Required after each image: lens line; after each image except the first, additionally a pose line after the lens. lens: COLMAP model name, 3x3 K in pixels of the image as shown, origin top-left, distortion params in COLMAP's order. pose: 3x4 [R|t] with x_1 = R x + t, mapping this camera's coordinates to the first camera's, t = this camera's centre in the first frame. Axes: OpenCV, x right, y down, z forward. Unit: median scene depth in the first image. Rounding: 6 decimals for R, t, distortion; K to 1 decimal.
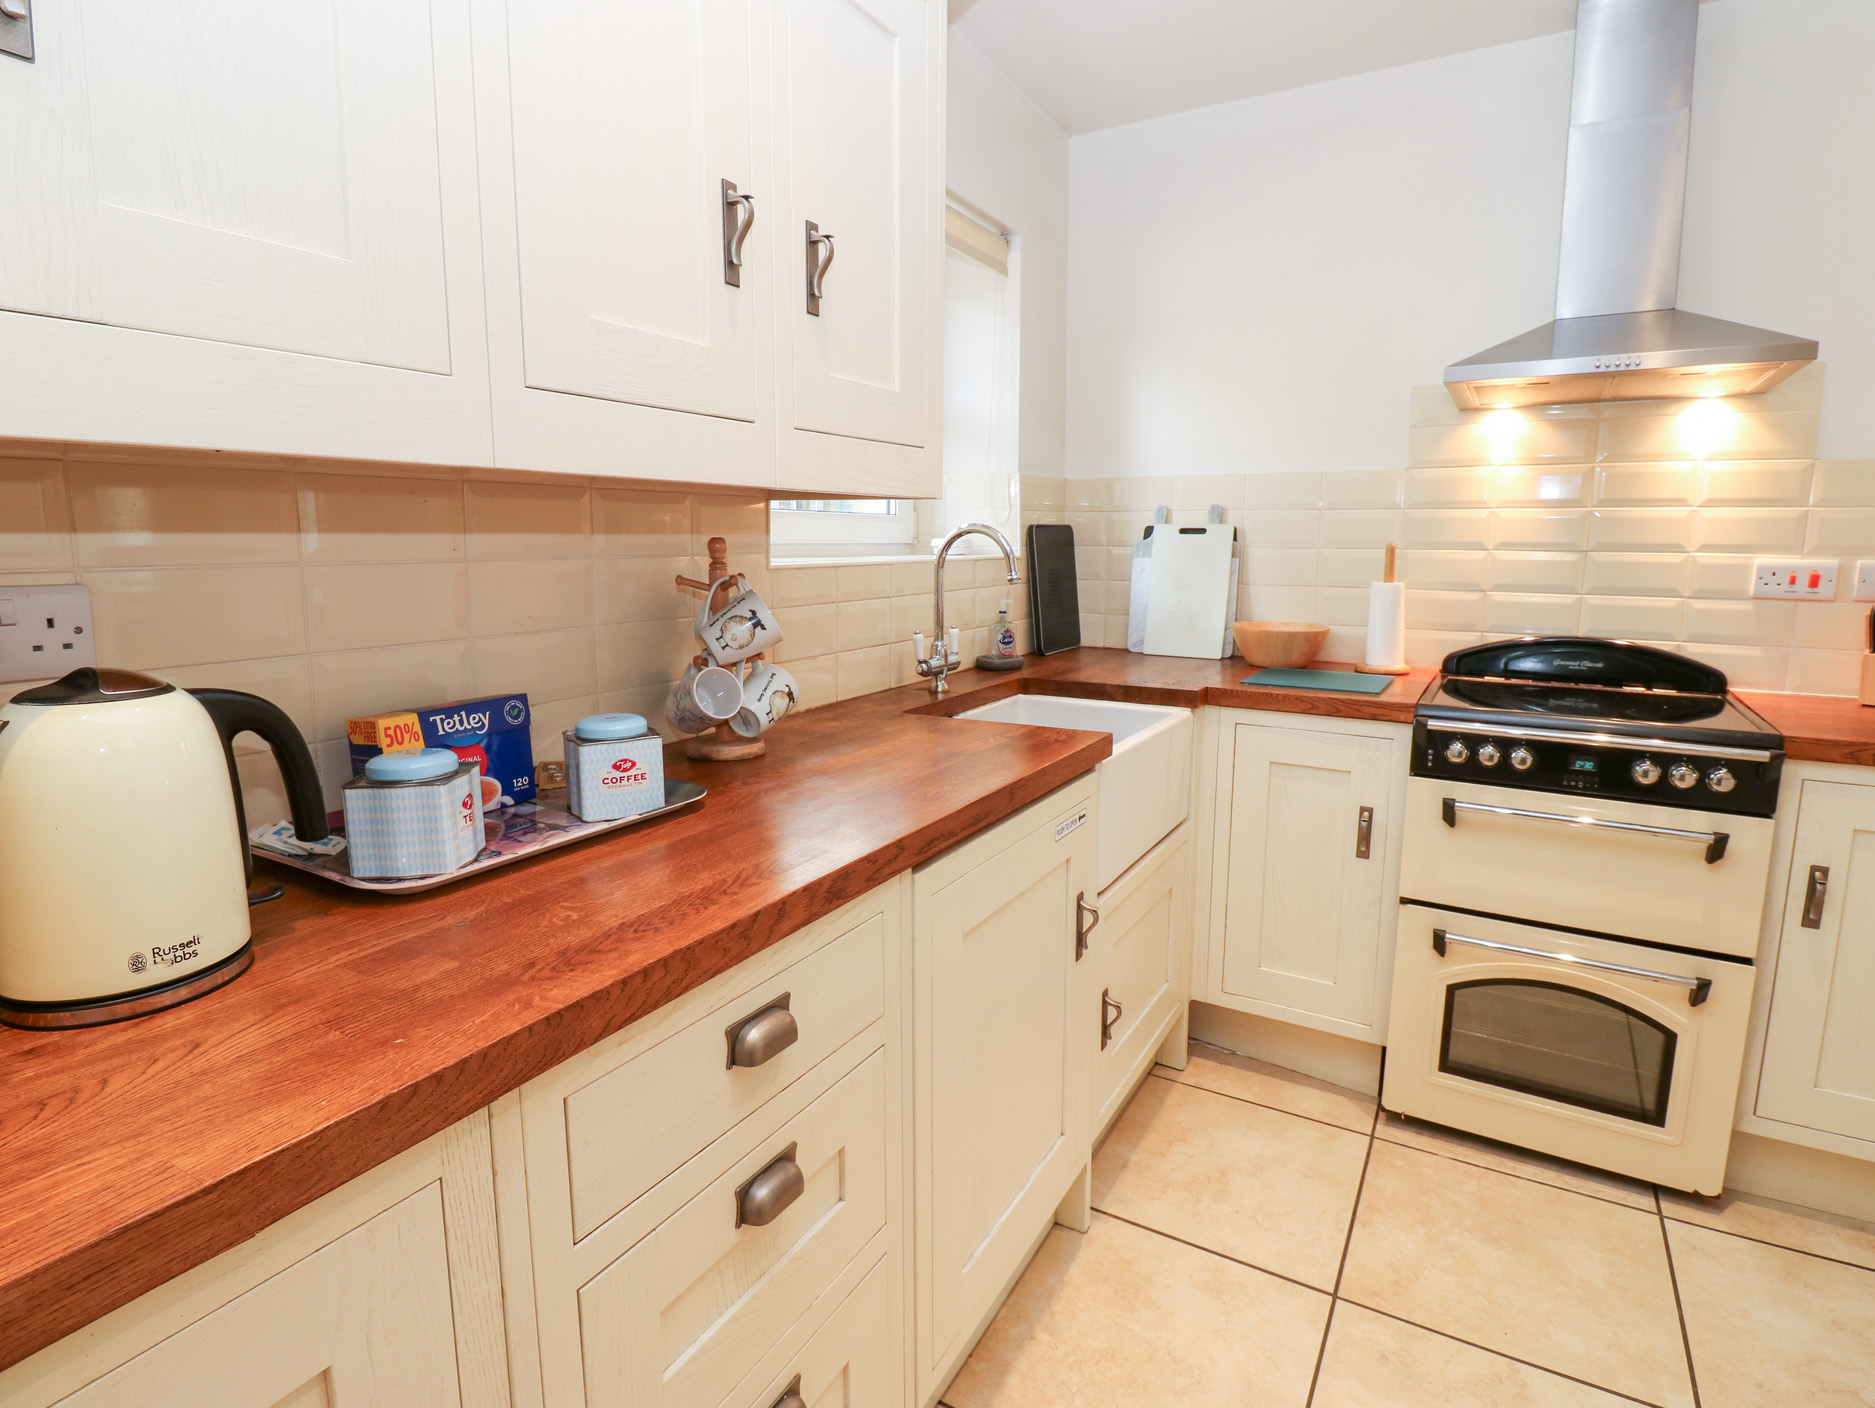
lens RADIAL K [[981.4, 0, 939.4], [0, 981.4, 689.0], [0, 0, 1]] dist [0.000963, -0.014569]
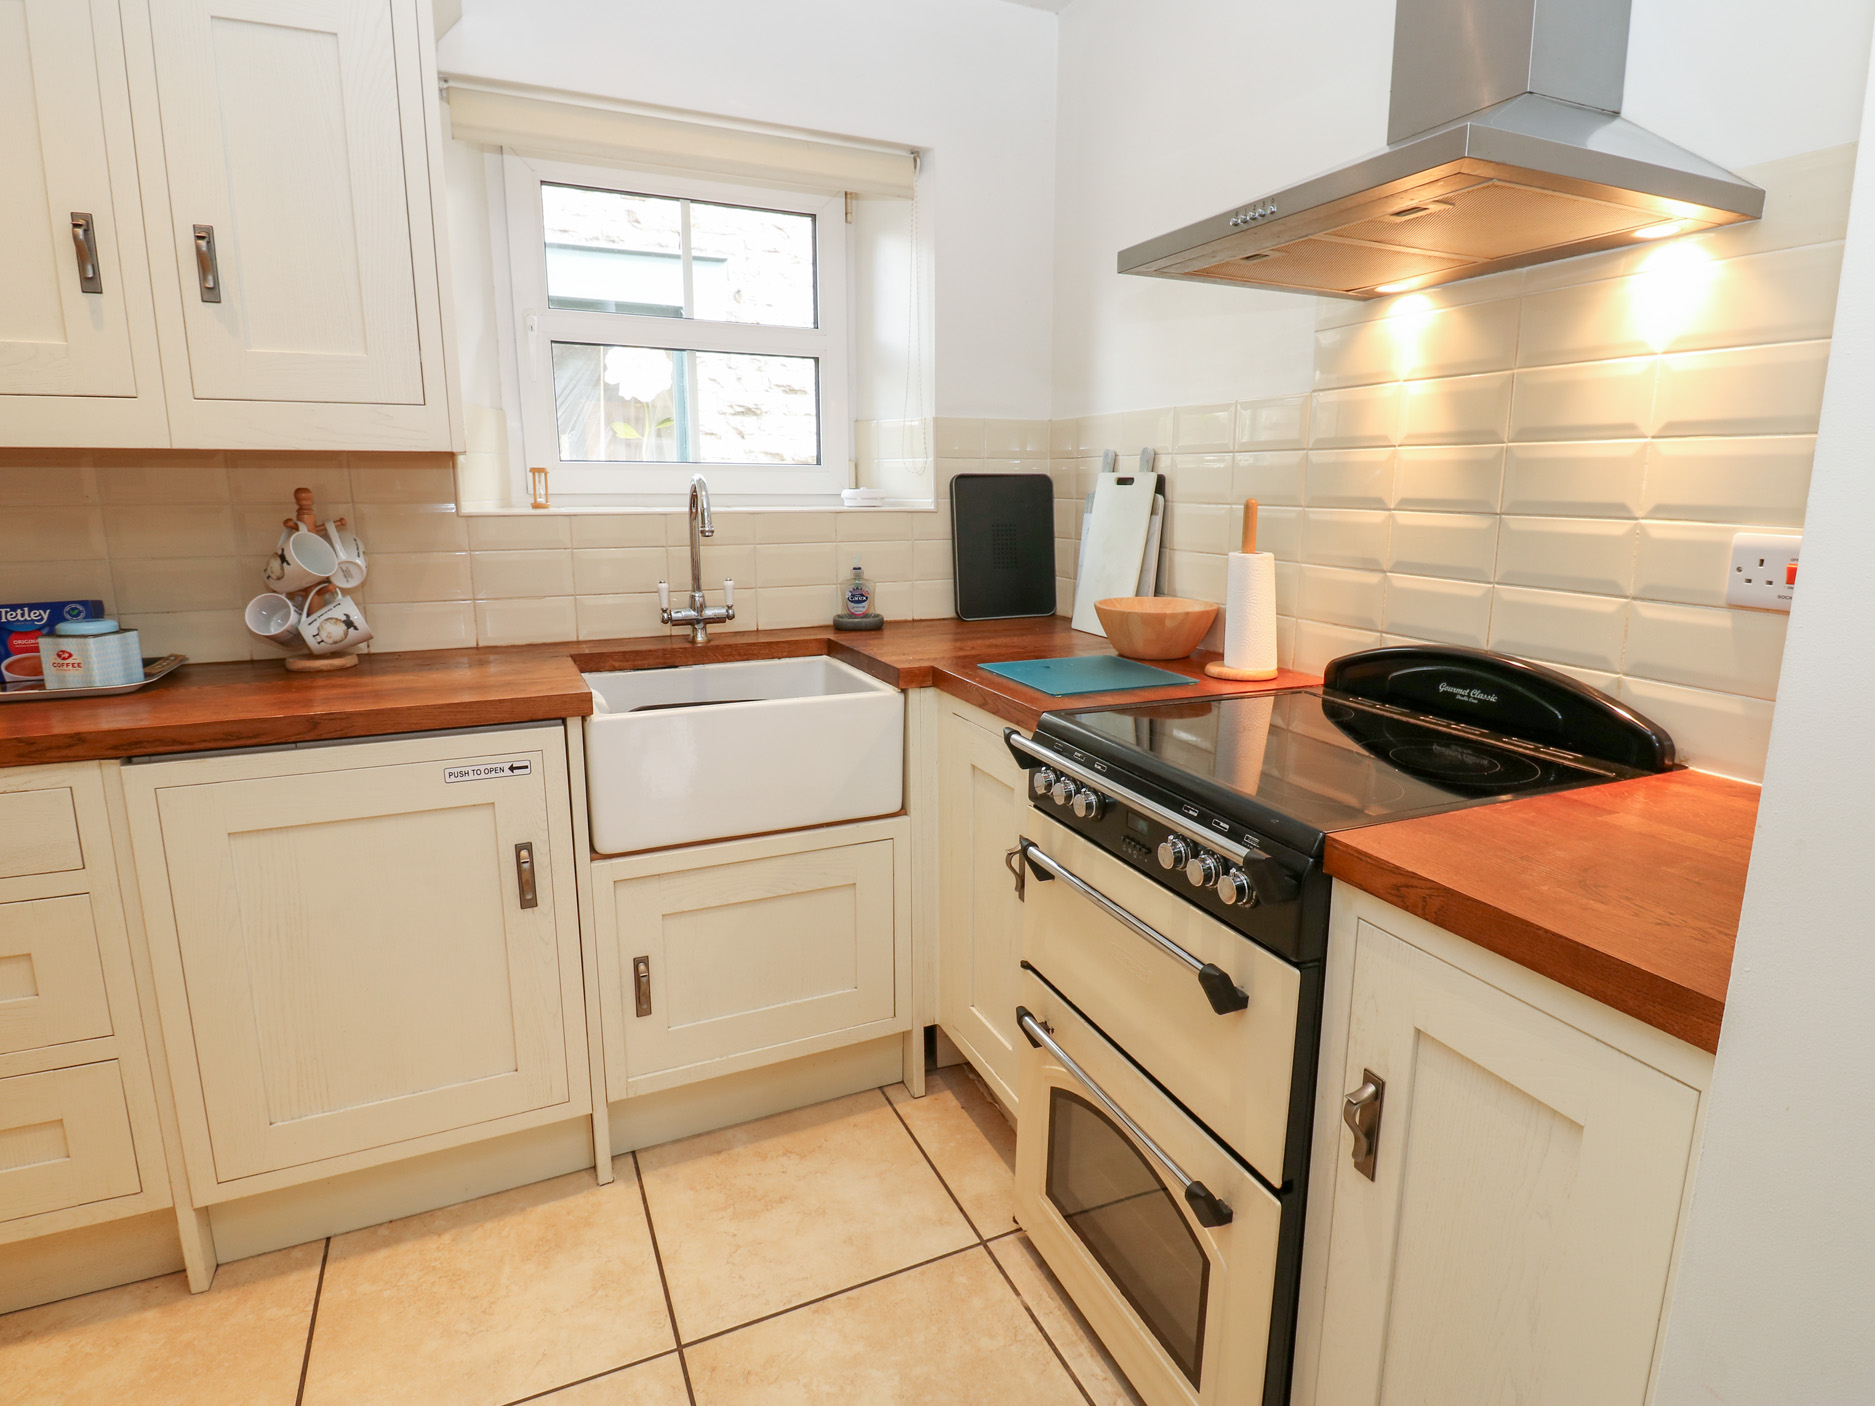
lens RADIAL K [[1005.9, 0, 944.7], [0, 1005.9, 681.8], [0, 0, 1]] dist [0.001491, -0.013676]
pose [[0.815642, 0.112745, -0.567465, 0.797630], [-0.090849, 0.993620, 0.066834, -0.048960], [0.571379, -0.002959, 0.820681, 0.296504]]
